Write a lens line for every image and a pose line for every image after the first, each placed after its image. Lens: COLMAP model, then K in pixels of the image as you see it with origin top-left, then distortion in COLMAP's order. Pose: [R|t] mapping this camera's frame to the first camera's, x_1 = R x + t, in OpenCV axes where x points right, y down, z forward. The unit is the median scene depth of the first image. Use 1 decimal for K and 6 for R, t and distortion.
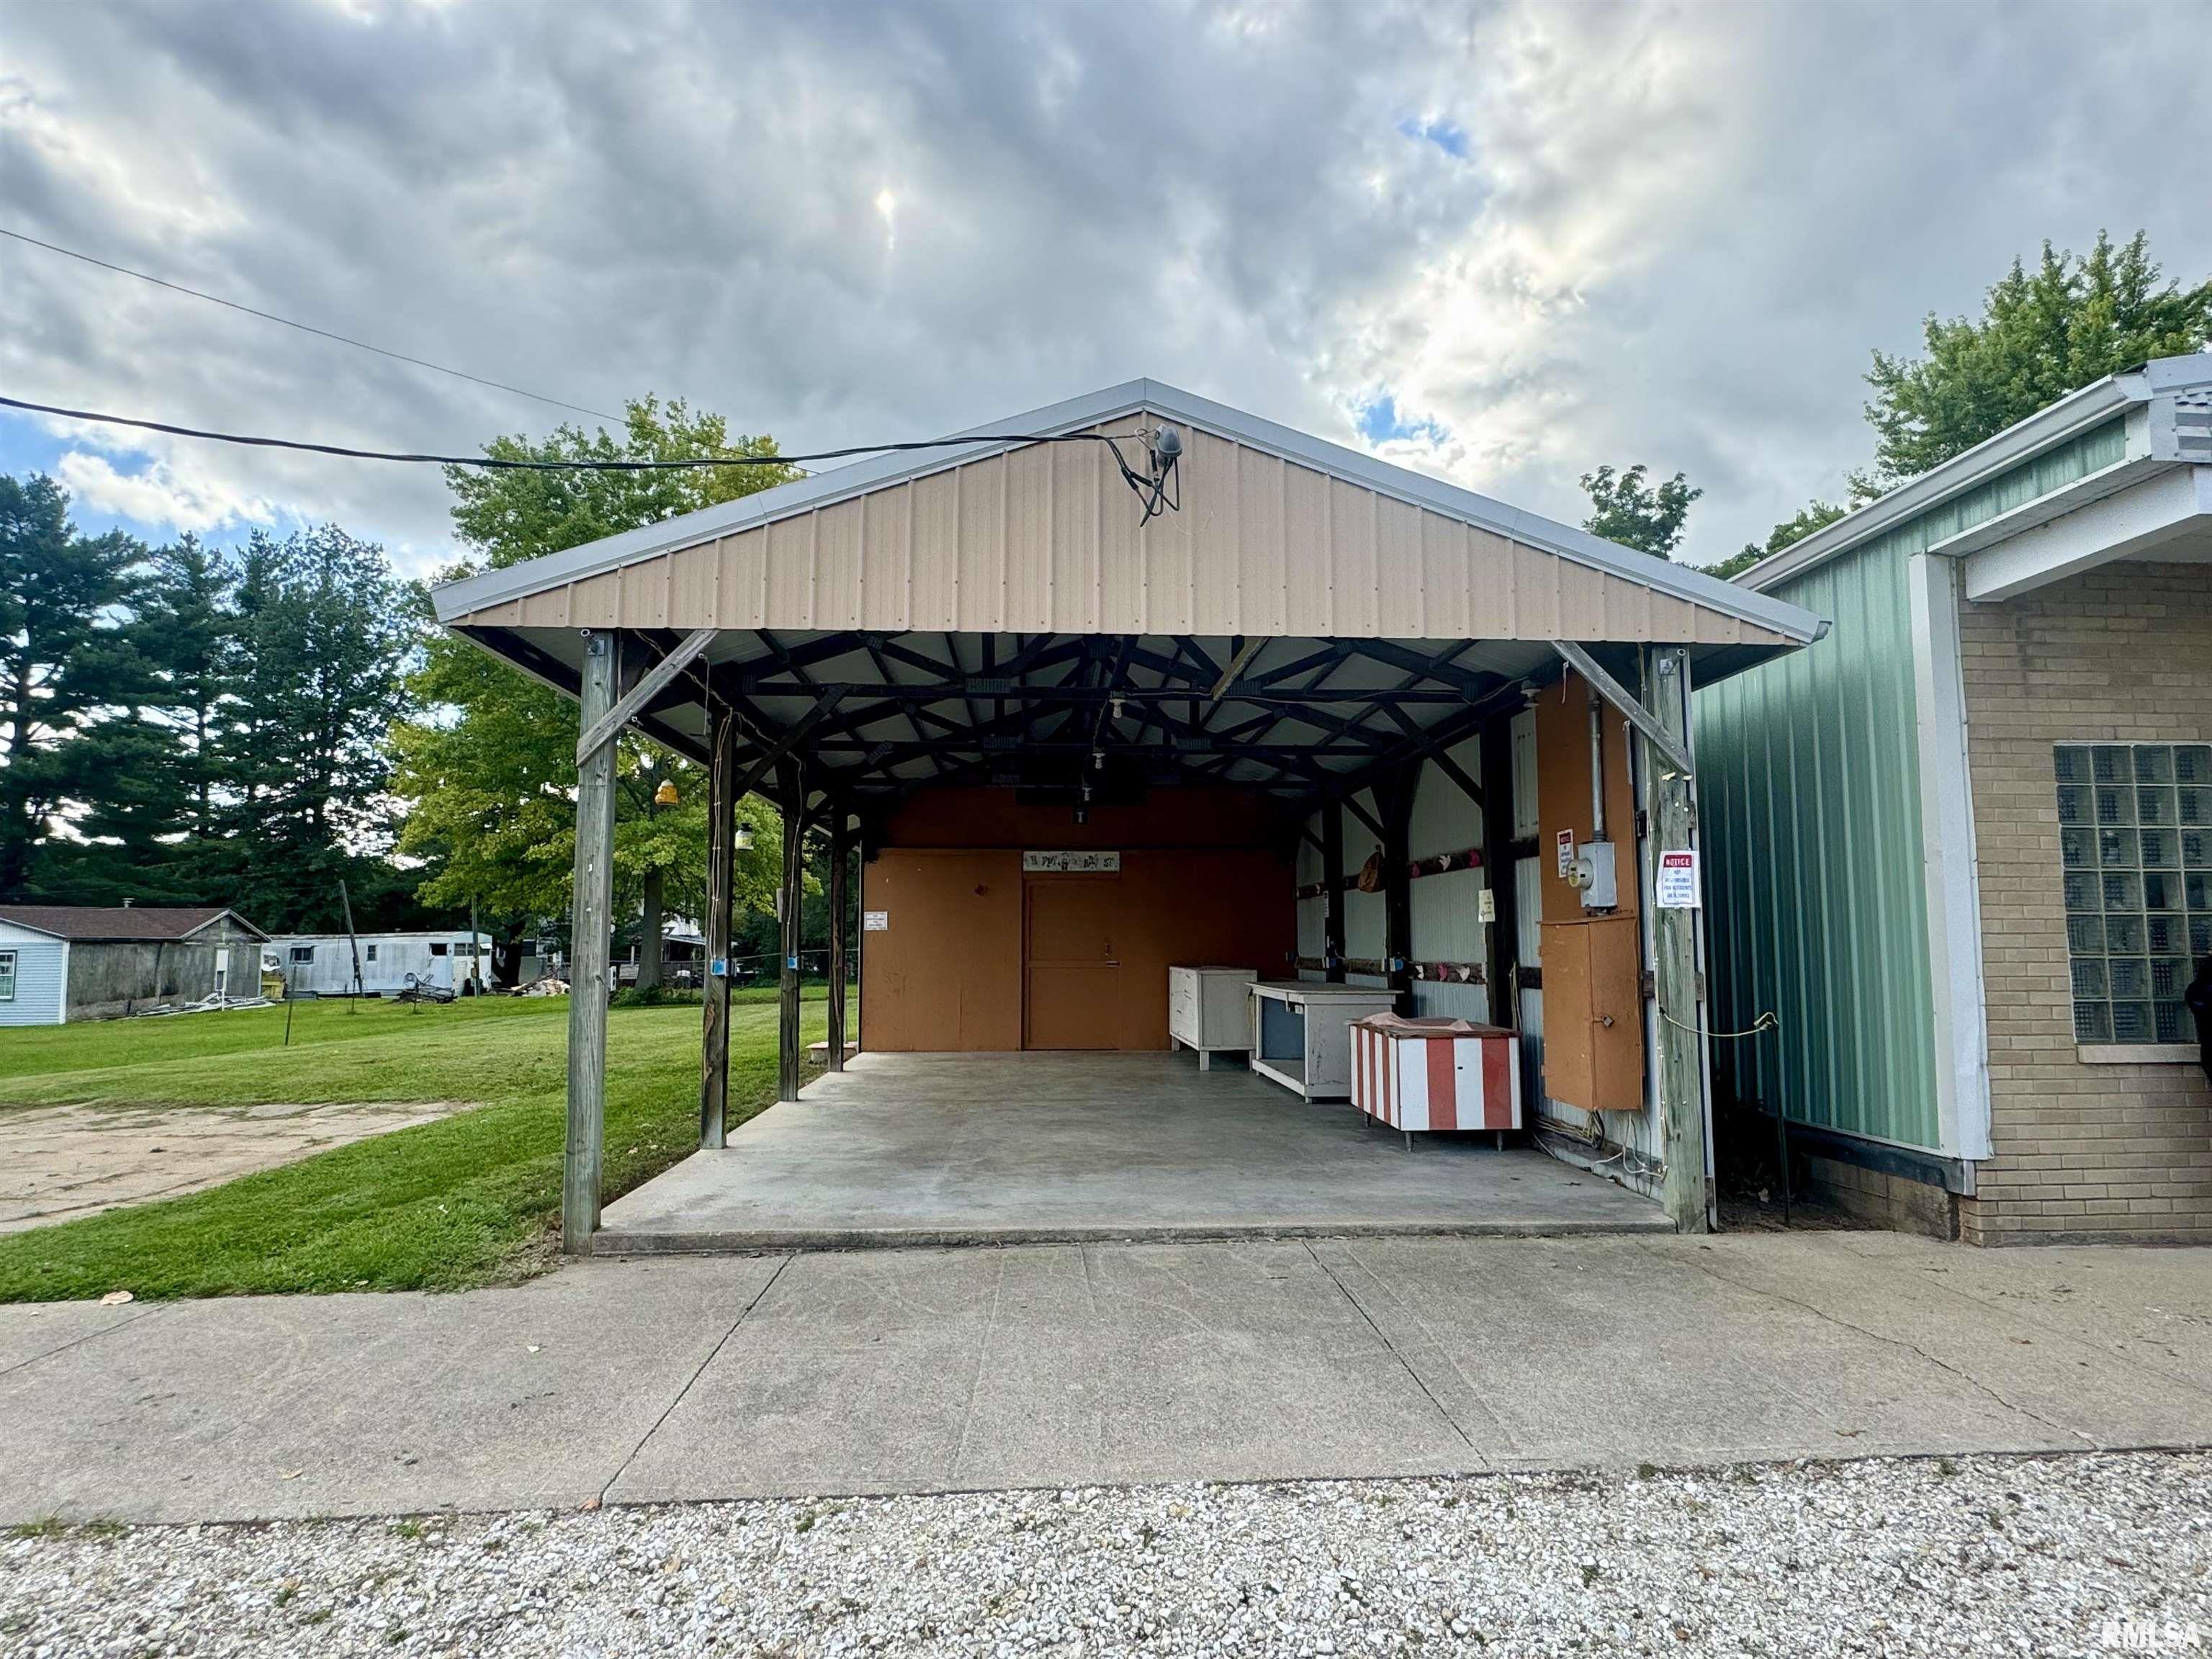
lens RADIAL K [[1235.1, 0, 1106.0], [0, 1235.1, 829.5], [0, 0, 1]] dist [-0.002992, 0.000252]
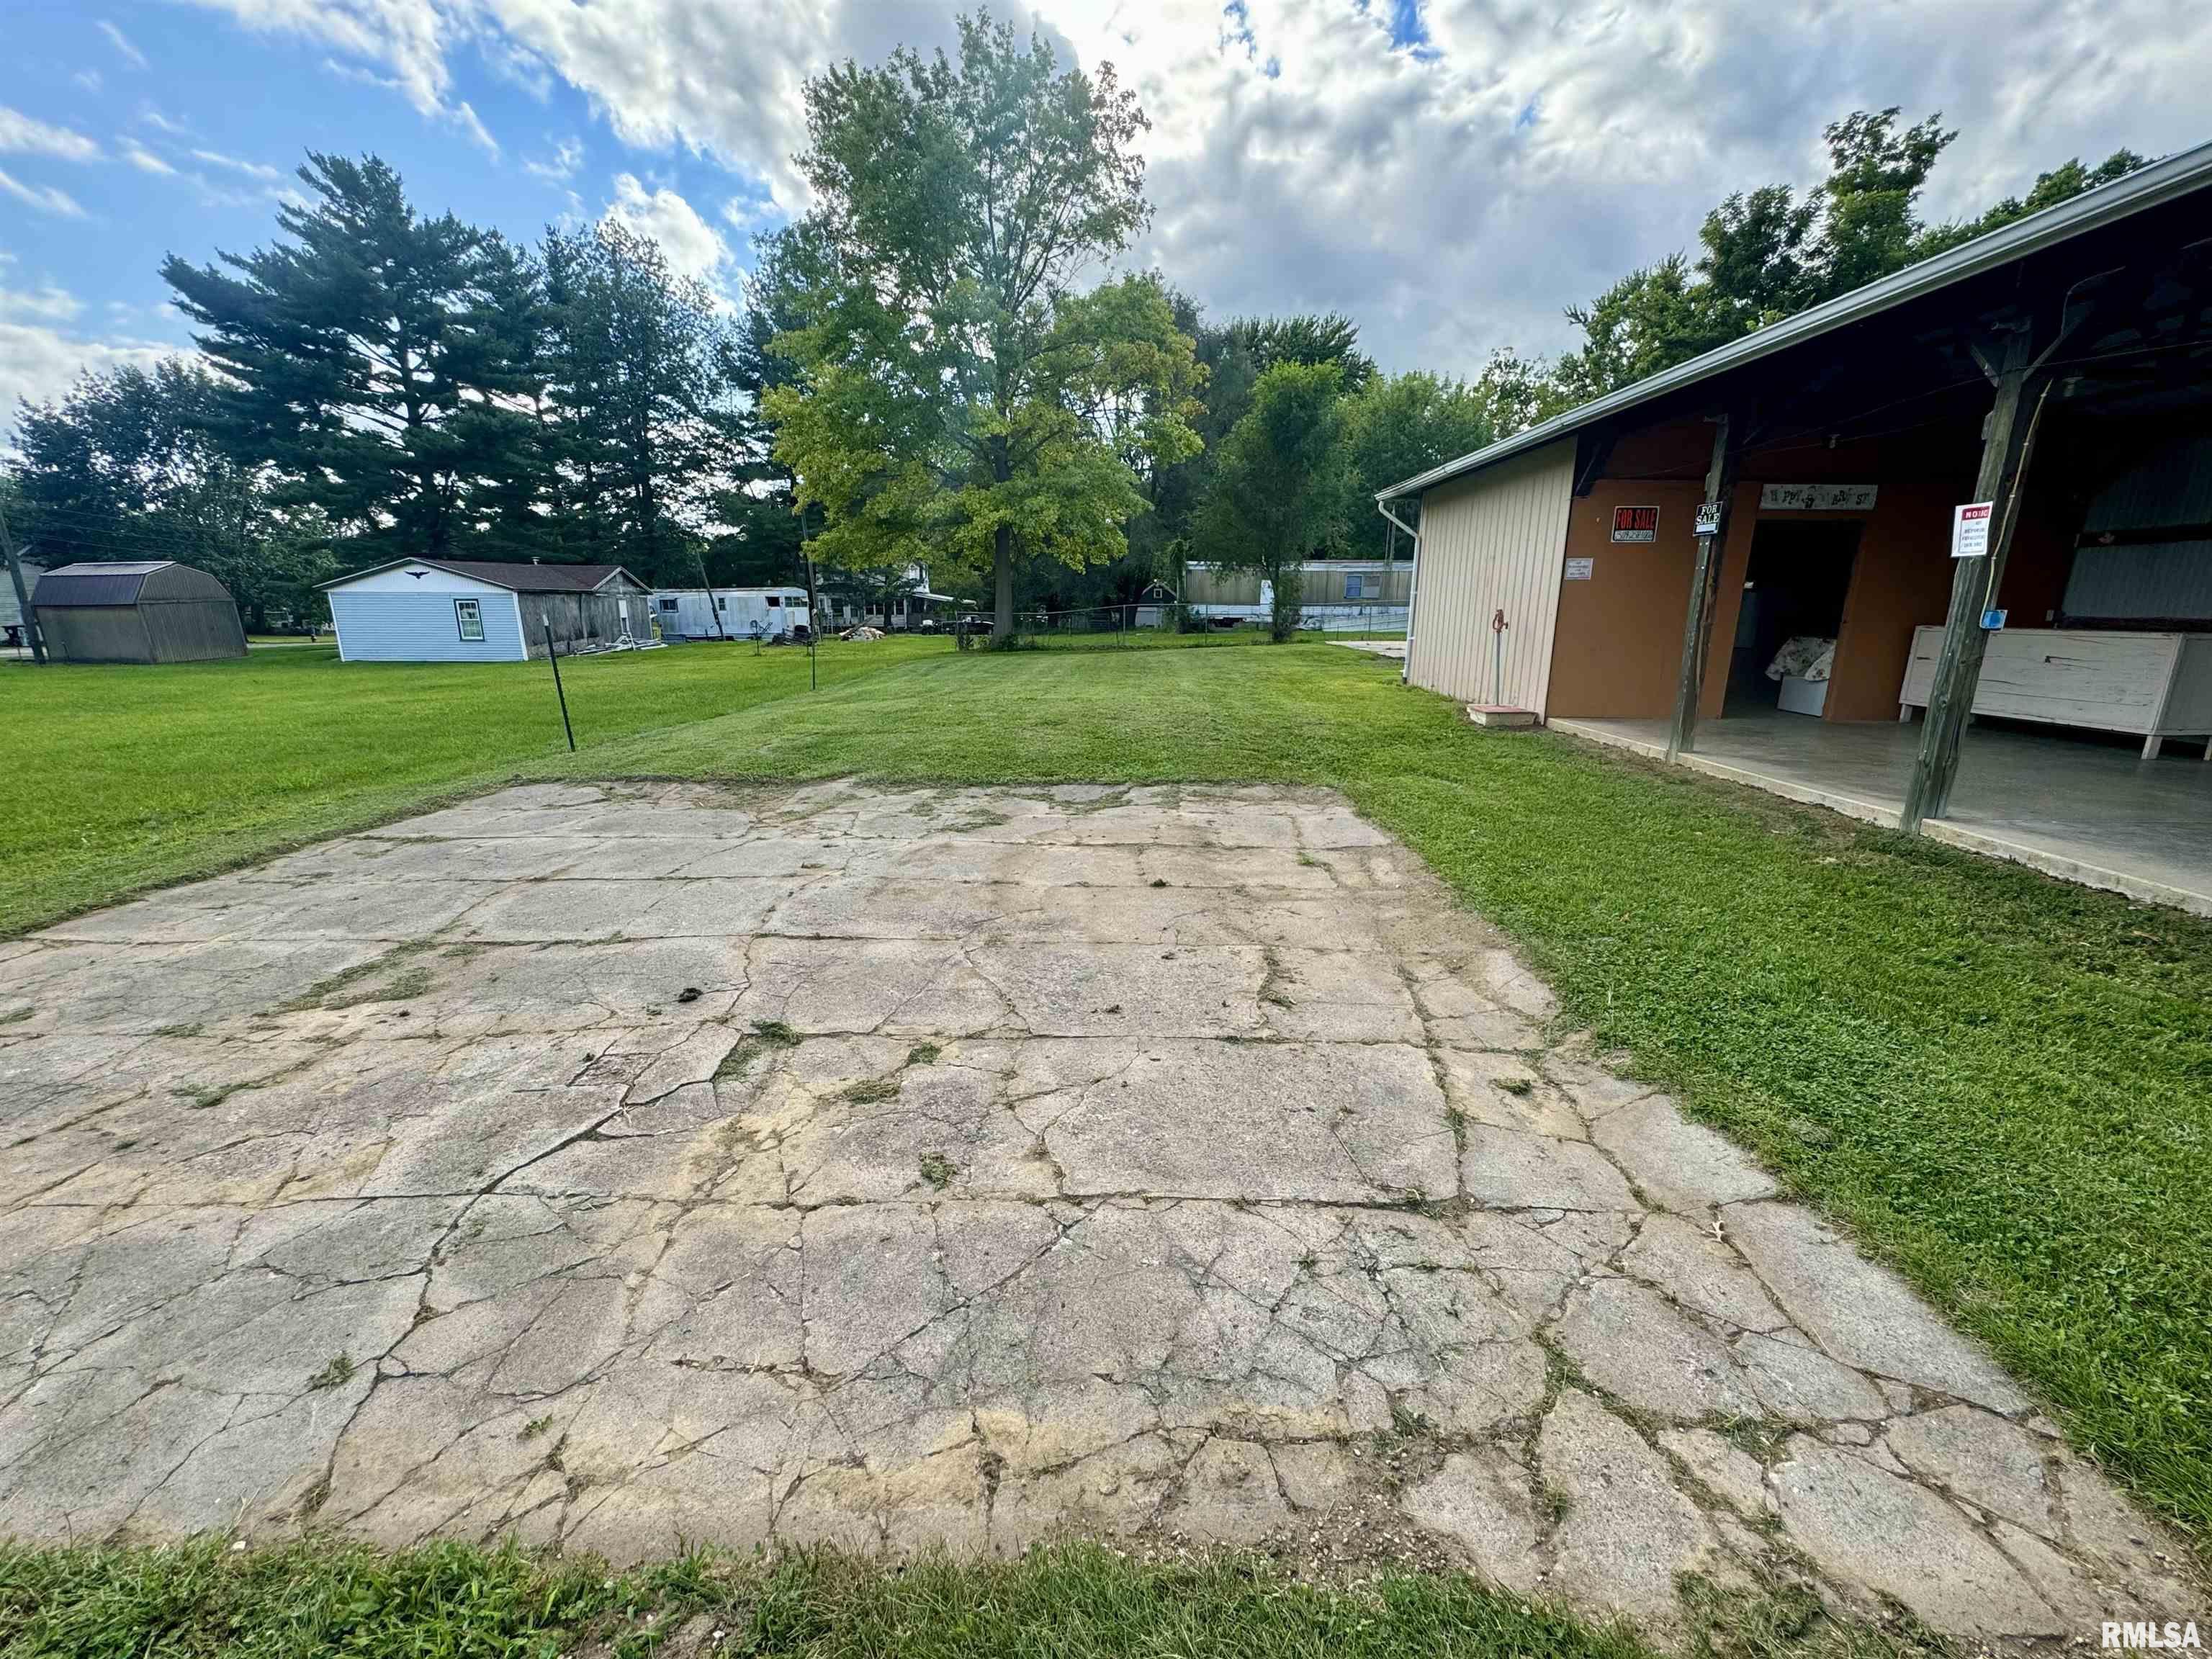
lens RADIAL K [[892.2, 0, 1109.1], [0, 892.2, 828.2], [0, 0, 1]] dist [-0.002845, 0.000101]
pose [[0.997683, 0.024821, -0.063343, -0.142846], [-0.002230, 0.942500, 0.334200, 0.011218], [0.067996, -0.333284, 0.940371, 0.098590]]
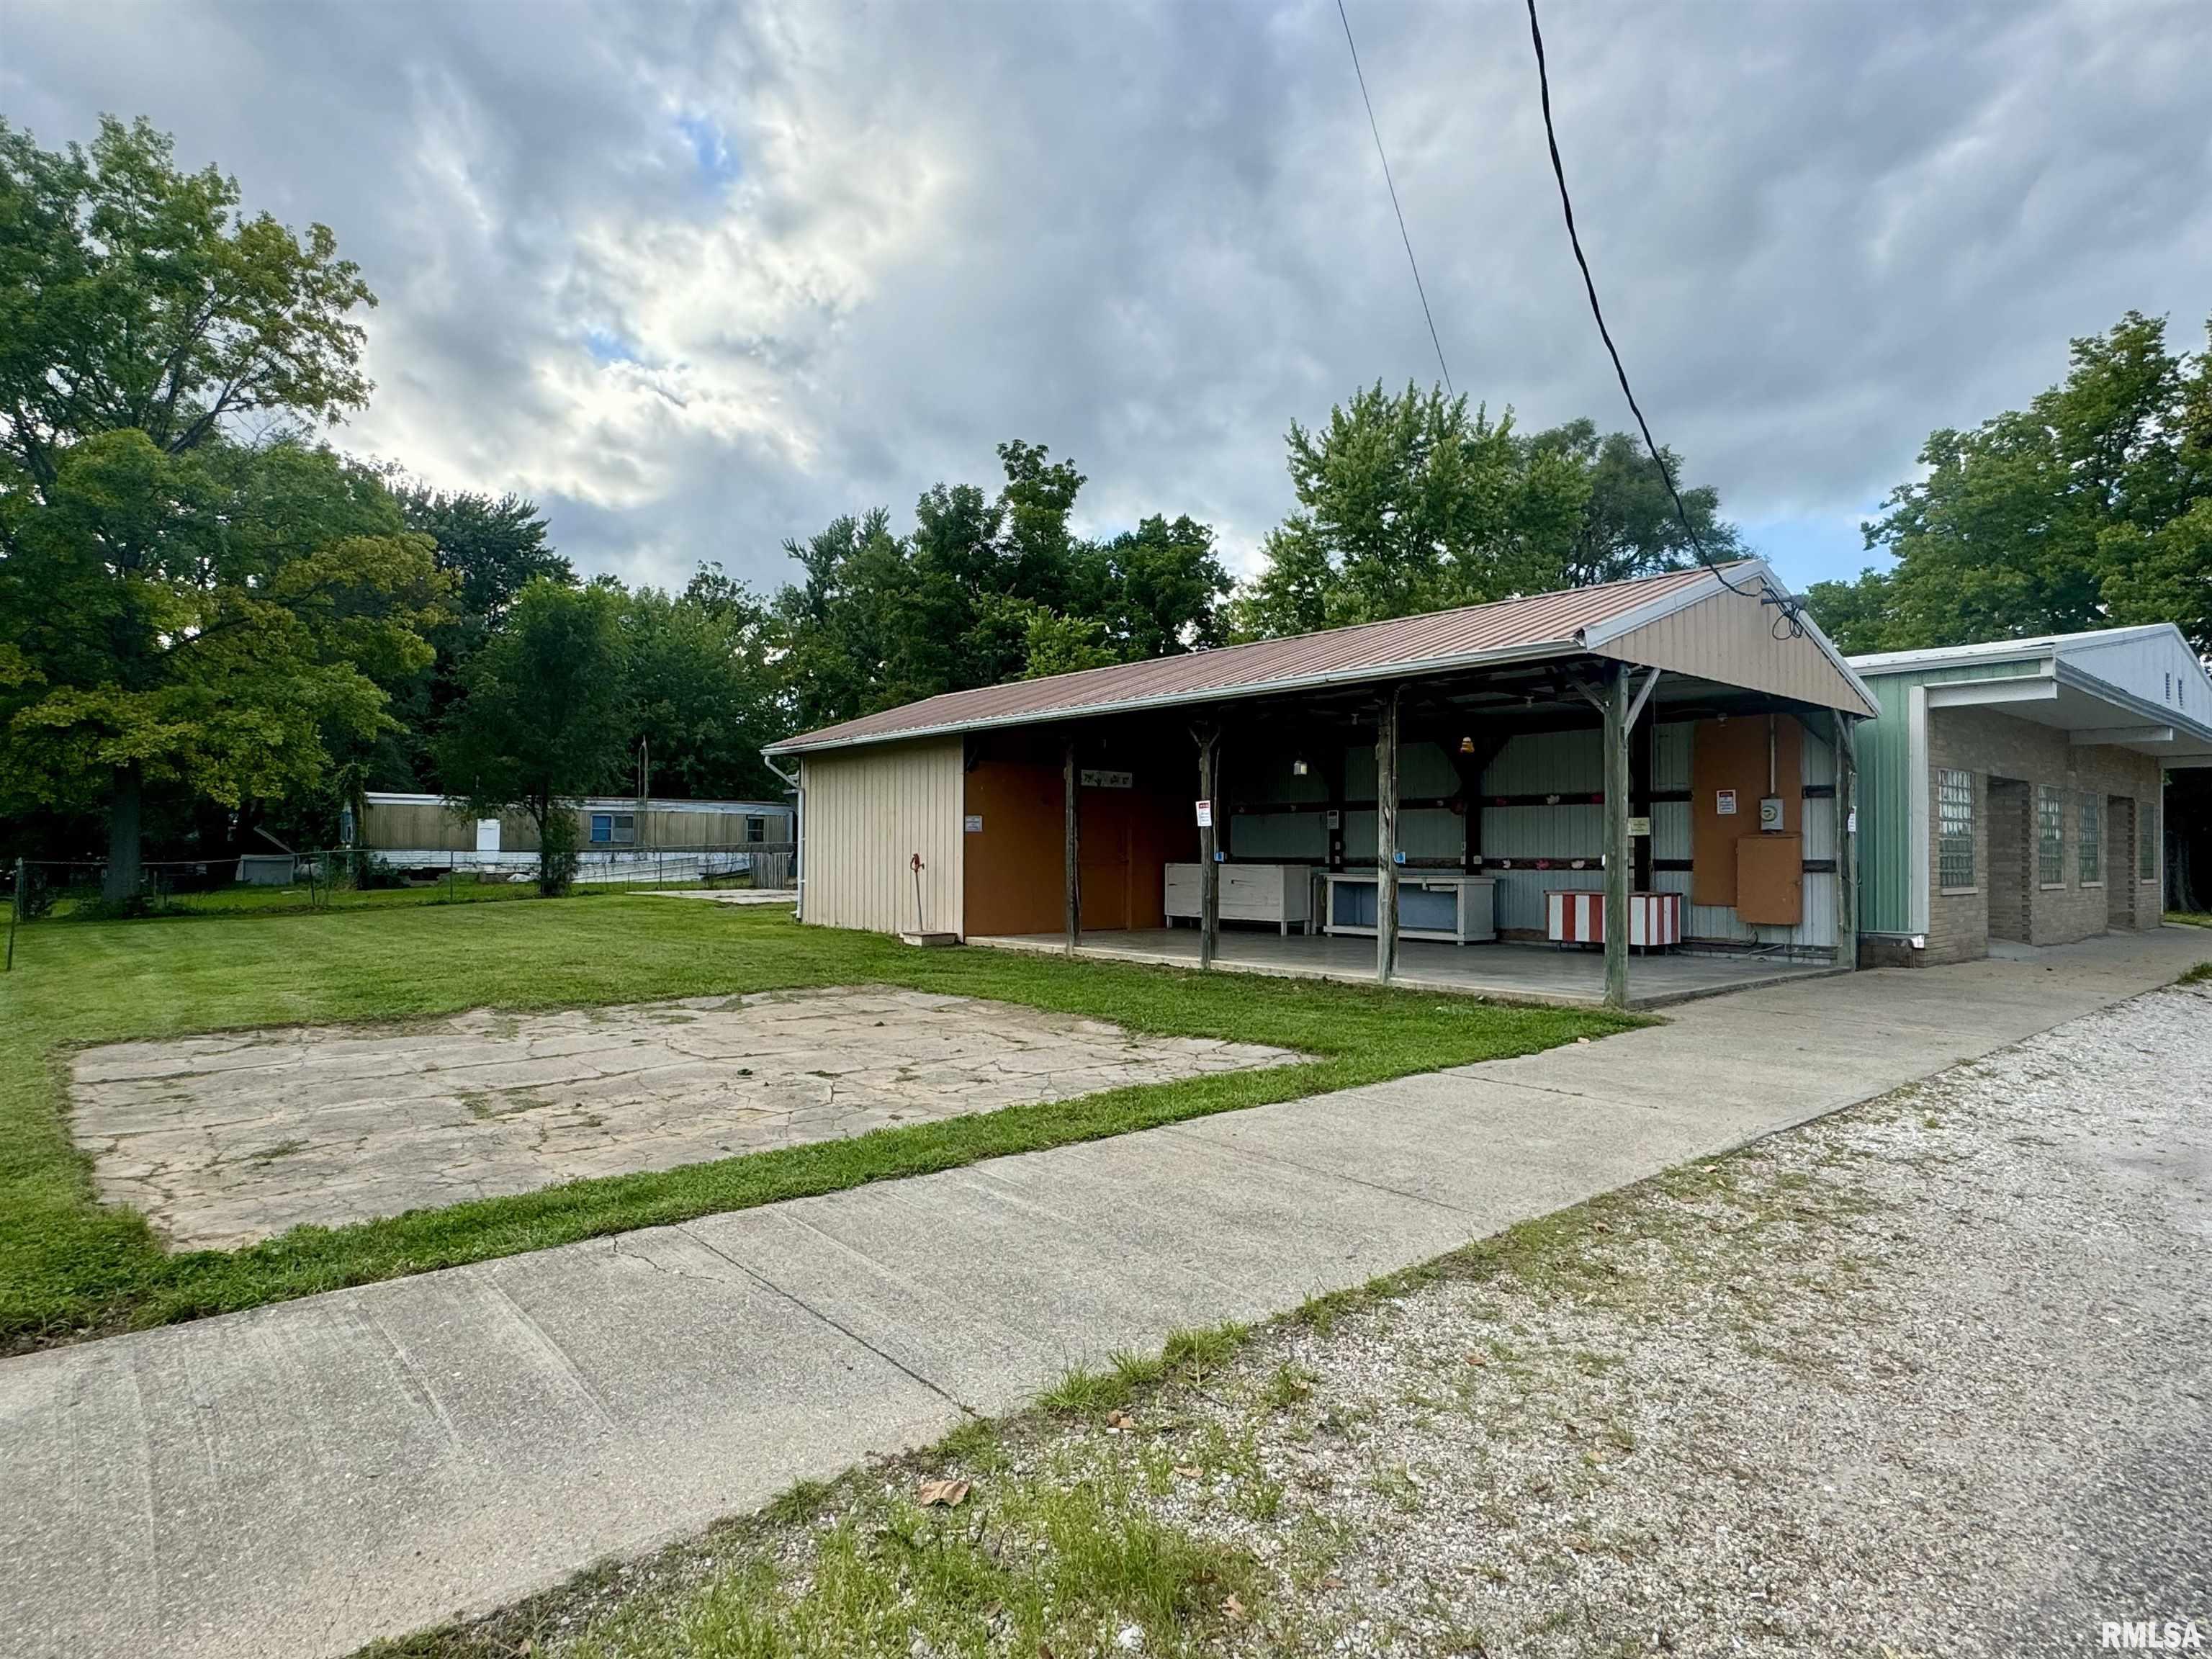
lens RADIAL K [[1235.1, 0, 1106.0], [0, 1235.1, 829.5], [0, 0, 1]] dist [-0.002992, 0.000252]
pose [[0.792480, 0.018649, 0.609613, -0.238490], [-0.064194, 0.996531, 0.052965, 0.003282], [-0.606511, -0.081108, 0.790928, 0.005096]]
